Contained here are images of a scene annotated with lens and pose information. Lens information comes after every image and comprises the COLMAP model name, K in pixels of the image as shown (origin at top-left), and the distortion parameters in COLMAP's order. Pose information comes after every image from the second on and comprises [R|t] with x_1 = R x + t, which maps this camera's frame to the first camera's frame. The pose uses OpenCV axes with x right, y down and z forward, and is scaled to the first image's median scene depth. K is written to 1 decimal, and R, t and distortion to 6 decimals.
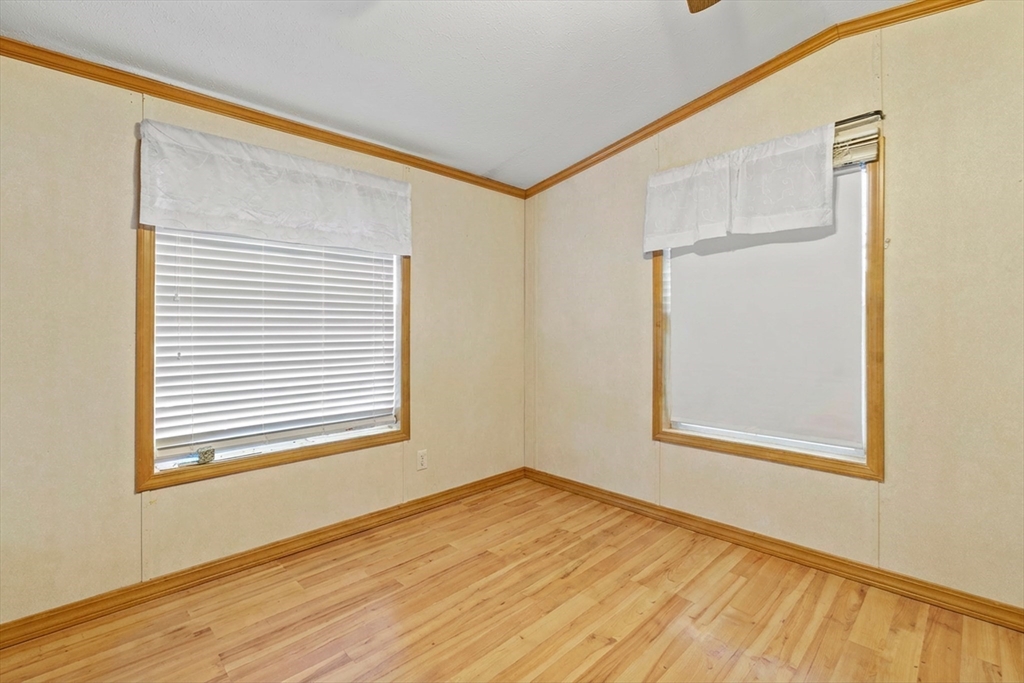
lens RADIAL K [[443.3, 0, 512.1], [0, 443.3, 337.3], [0, 0, 1]] dist [-0.000687, -0.000127]
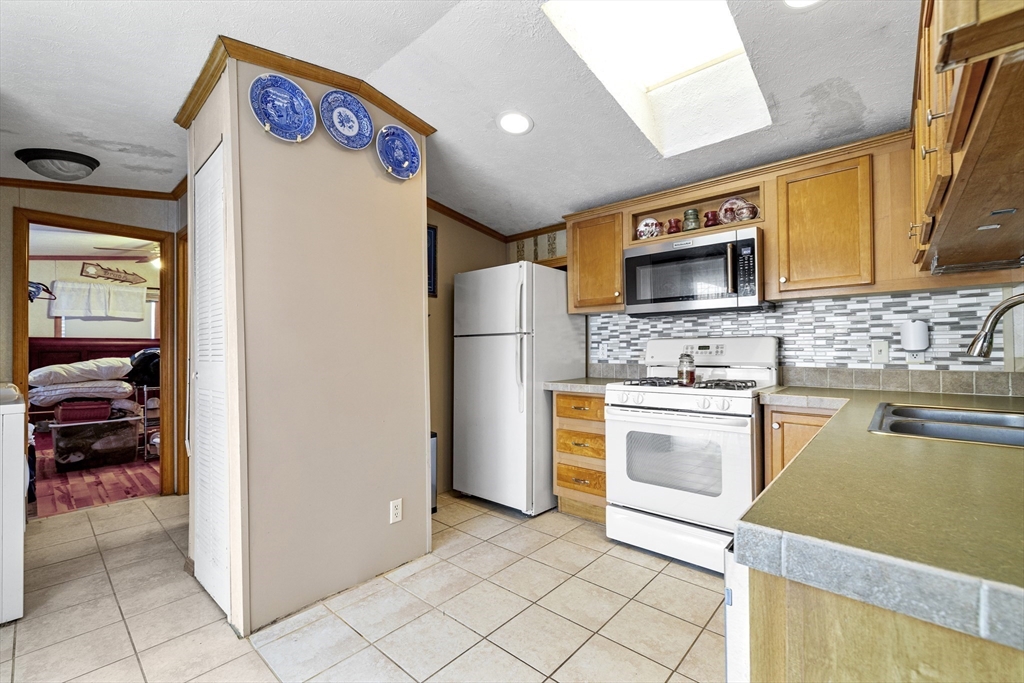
lens RADIAL K [[431.7, 0, 512.0], [0, 431.7, 345.7], [0, 0, 1]] dist [0.000181, 0.000017]
pose [[-0.082556, 0.009515, 0.996541, -1.929514], [0.009537, 0.999916, -0.008757, -0.015438], [-0.996541, 0.008781, -0.082640, -1.001162]]
